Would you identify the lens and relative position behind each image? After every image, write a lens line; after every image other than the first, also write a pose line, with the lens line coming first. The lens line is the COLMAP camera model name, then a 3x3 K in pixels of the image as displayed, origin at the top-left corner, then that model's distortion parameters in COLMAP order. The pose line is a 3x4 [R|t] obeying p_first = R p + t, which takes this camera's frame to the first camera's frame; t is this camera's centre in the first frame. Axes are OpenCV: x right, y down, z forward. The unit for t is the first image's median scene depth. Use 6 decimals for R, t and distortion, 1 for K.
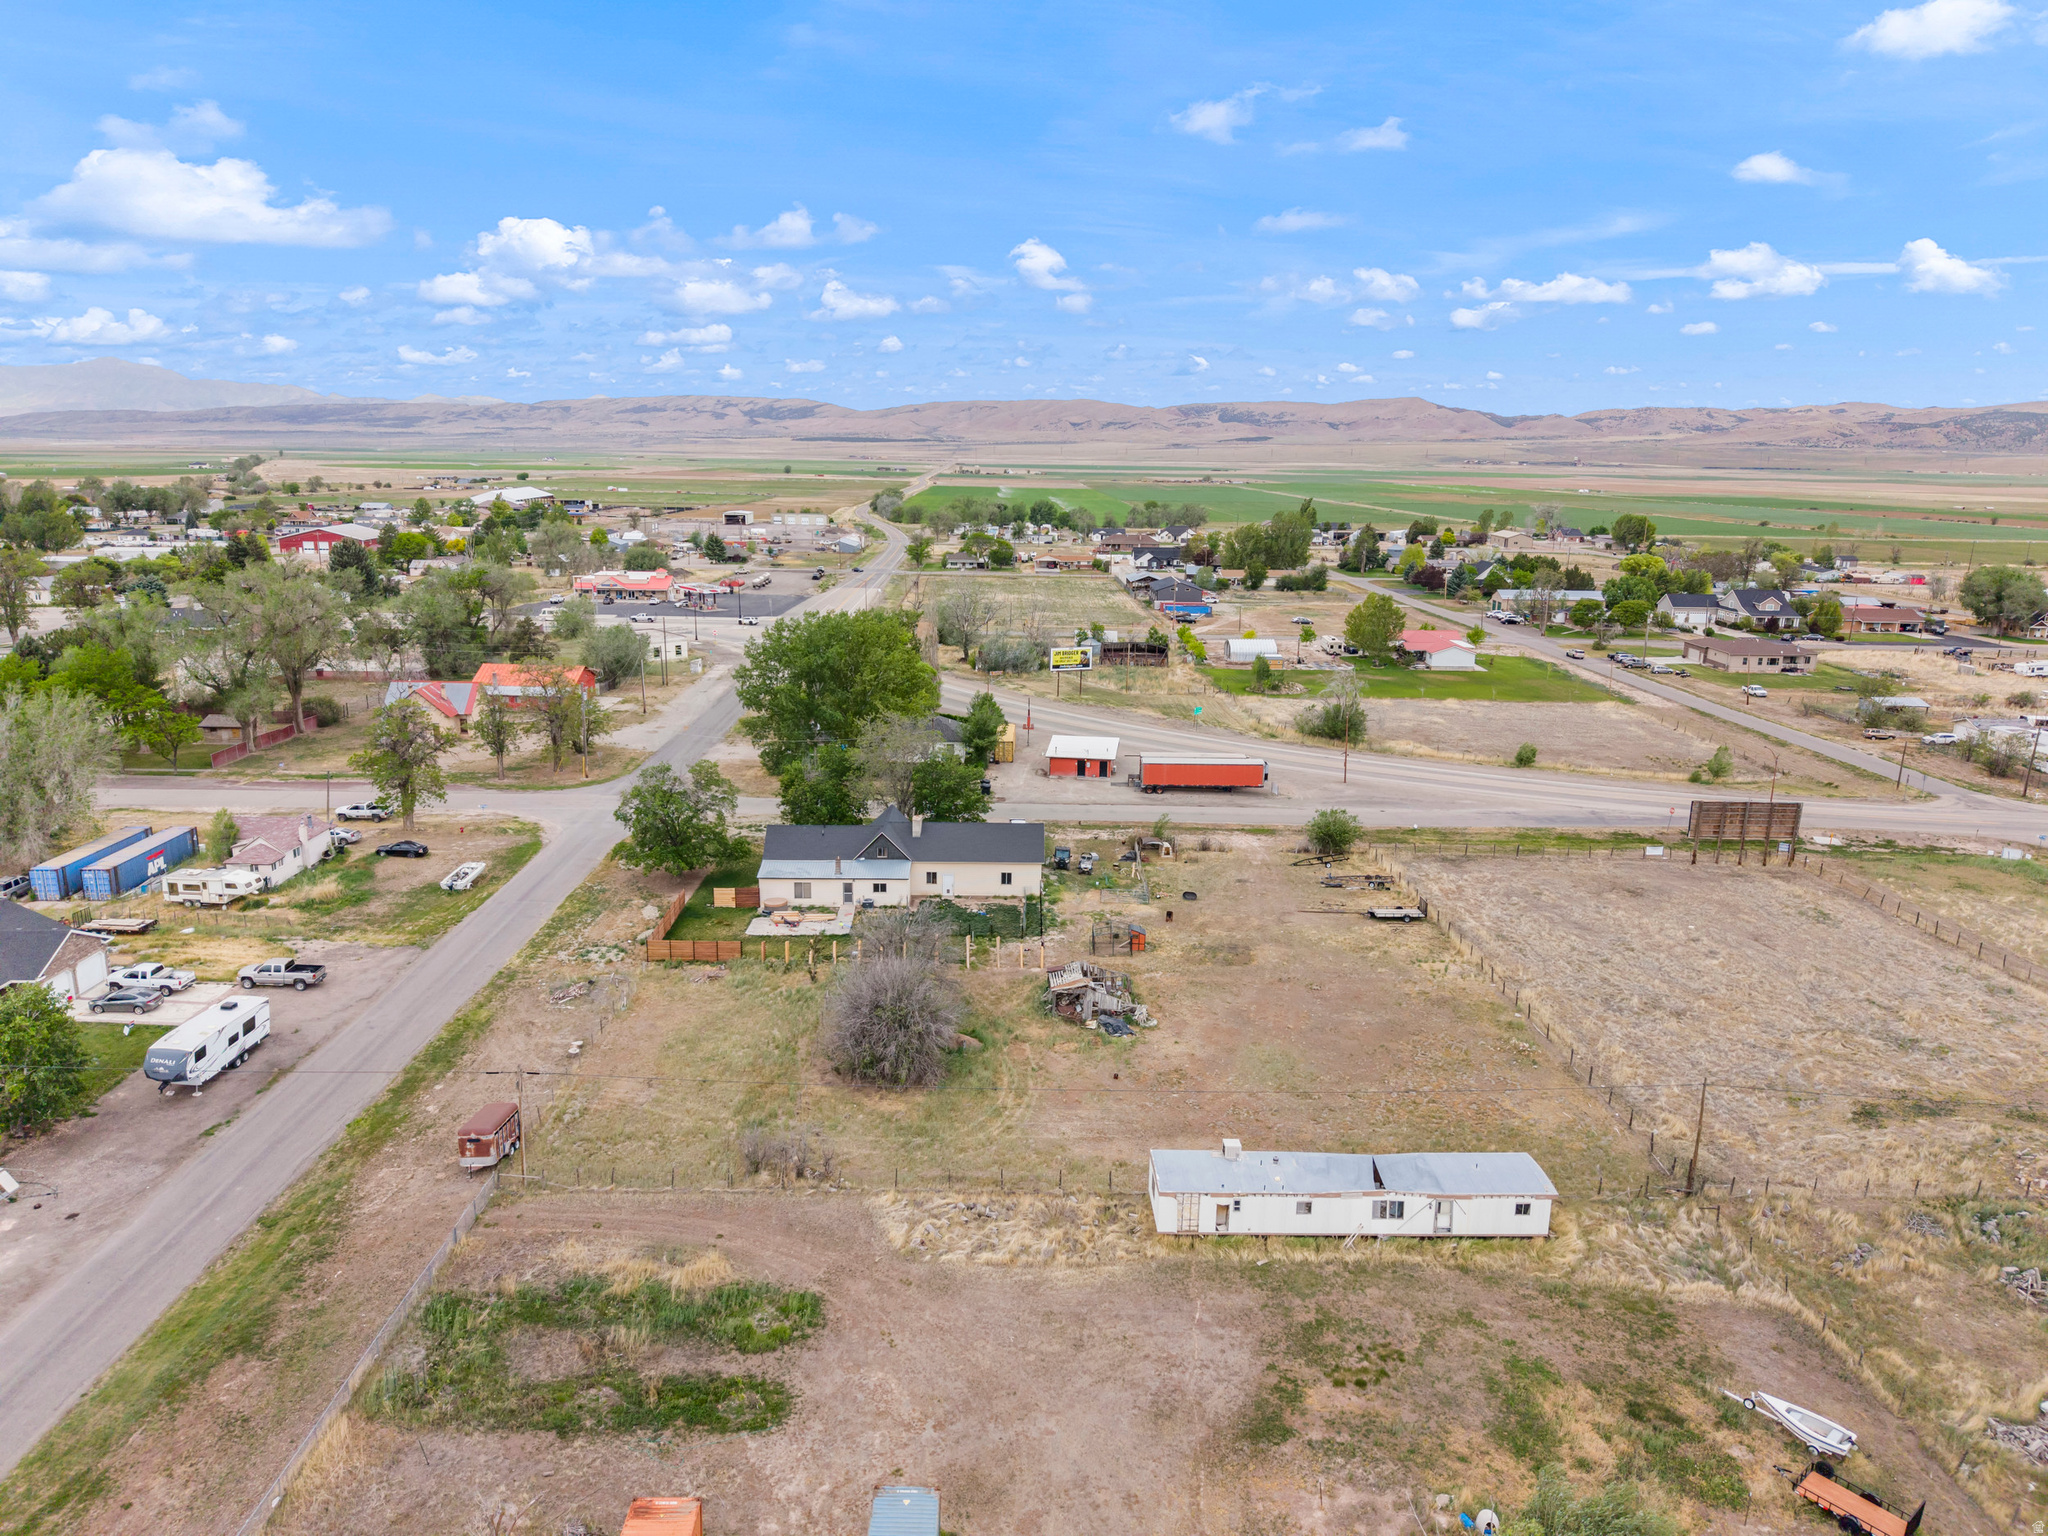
lens RADIAL K [[1360.7, 0, 1024.2], [0, 1360.7, 794.8], [0, 0, 1]] dist [0.047333, -0.051352]
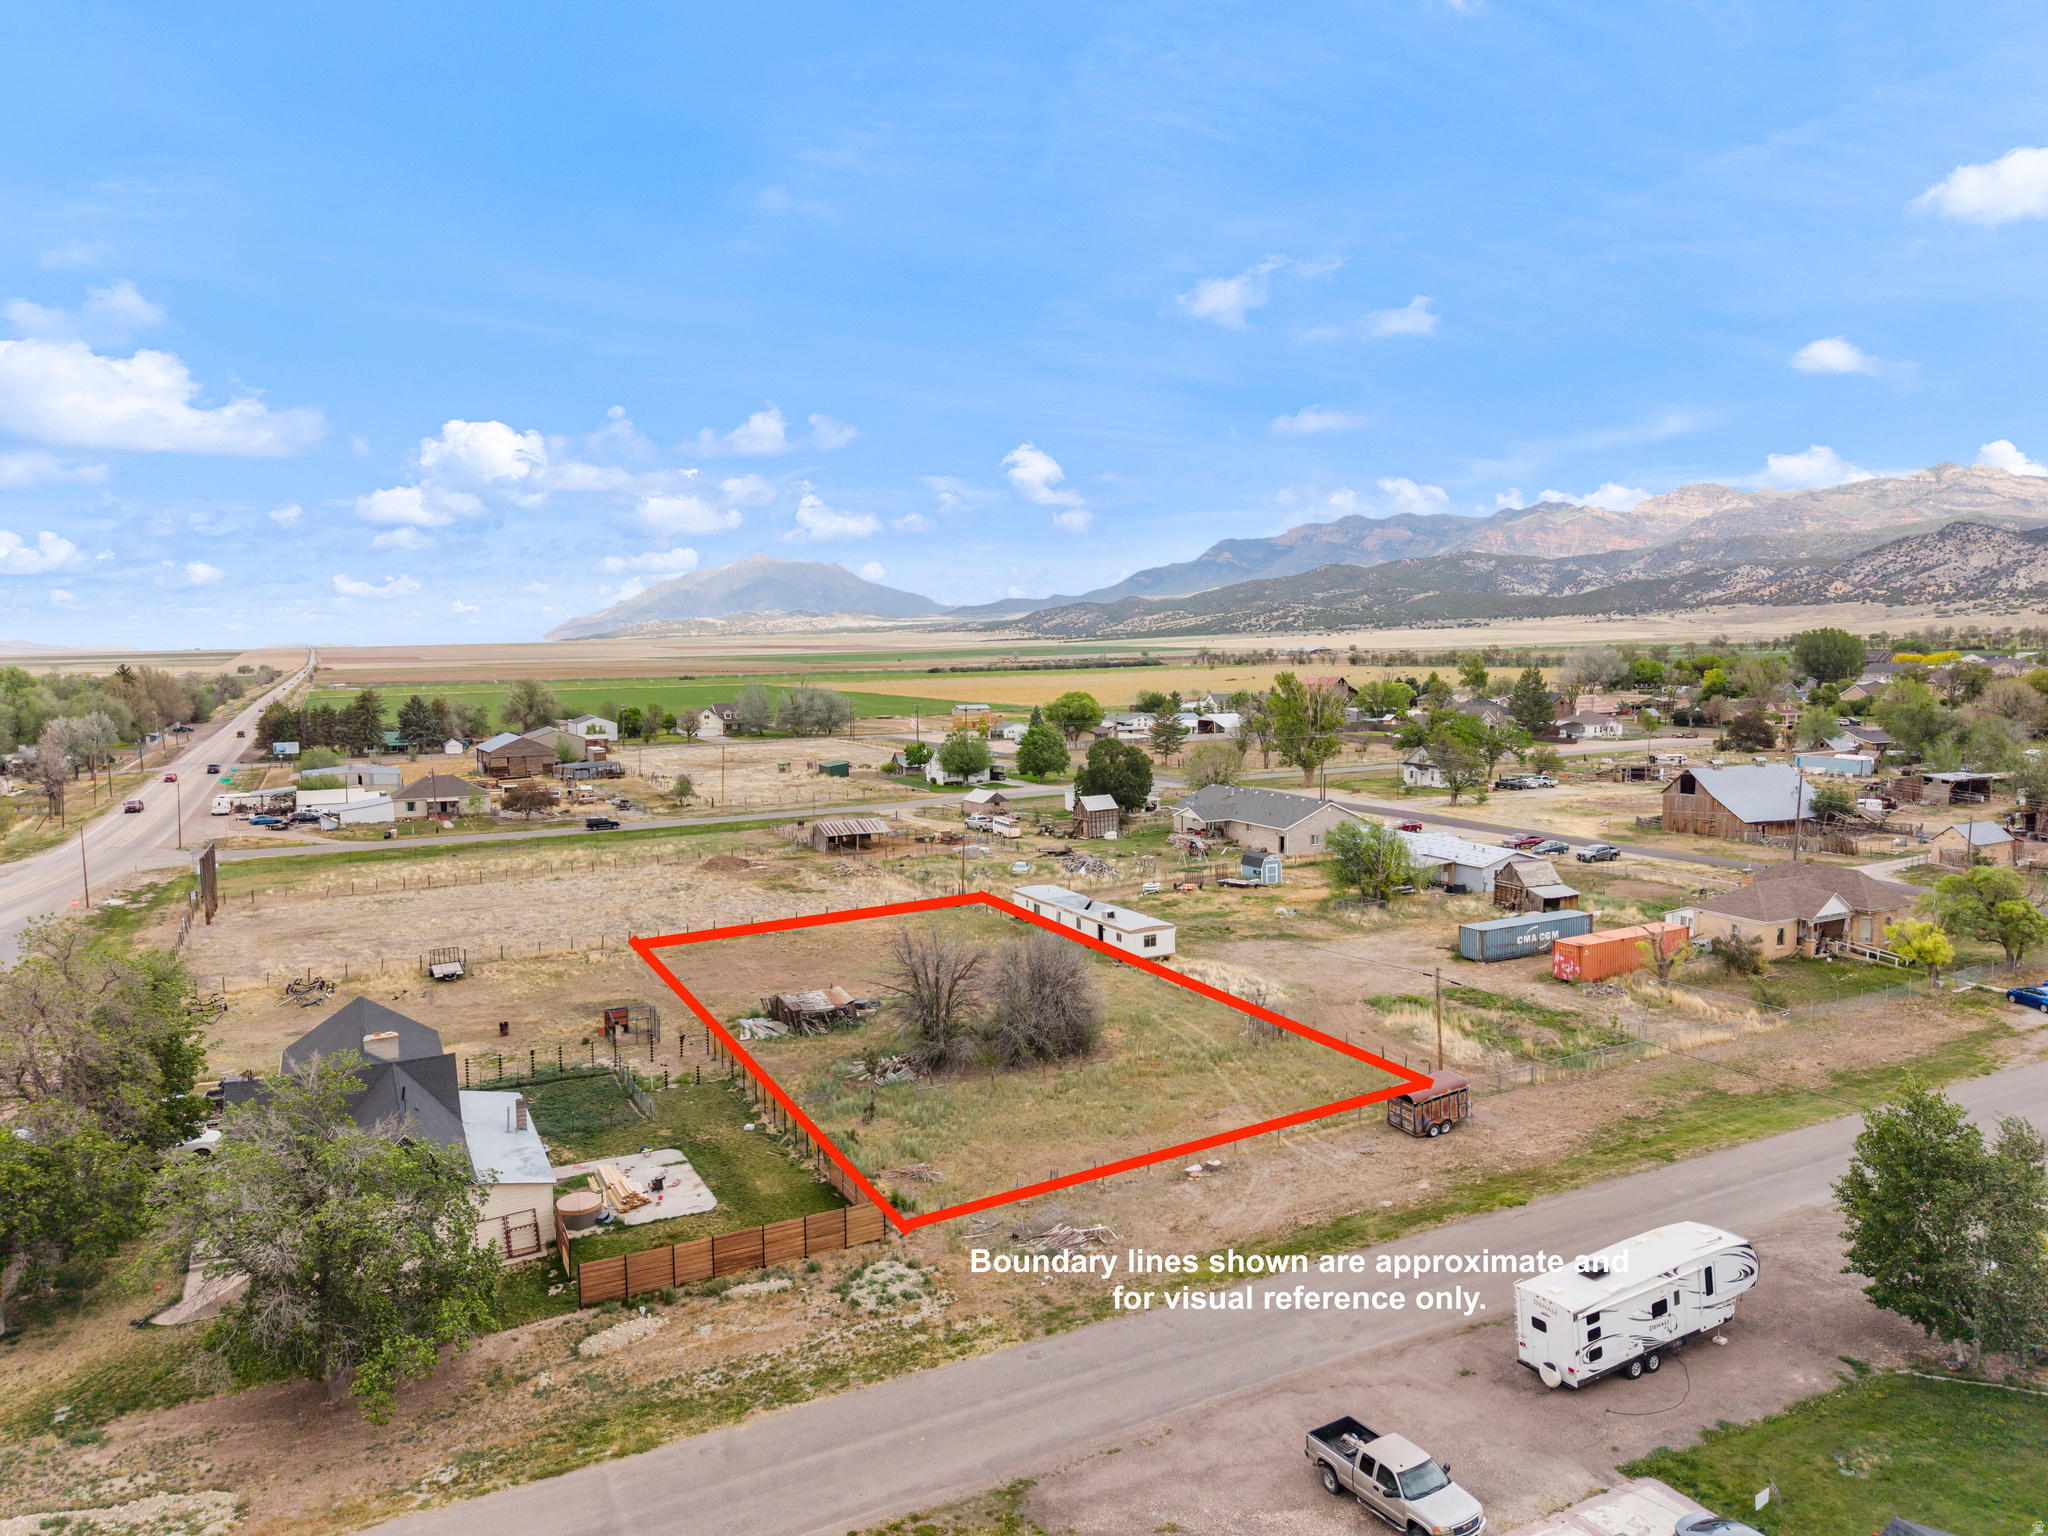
lens RADIAL K [[1360.7, 0, 1024.2], [0, 1360.7, 794.8], [0, 0, 1]] dist [0.047333, -0.051352]
pose [[-0.444926, -0.108560, 0.888963, -0.729627], [0.227787, 0.946263, 0.229564, -0.153774], [-0.866114, 0.304634, -0.396288, 1.050961]]
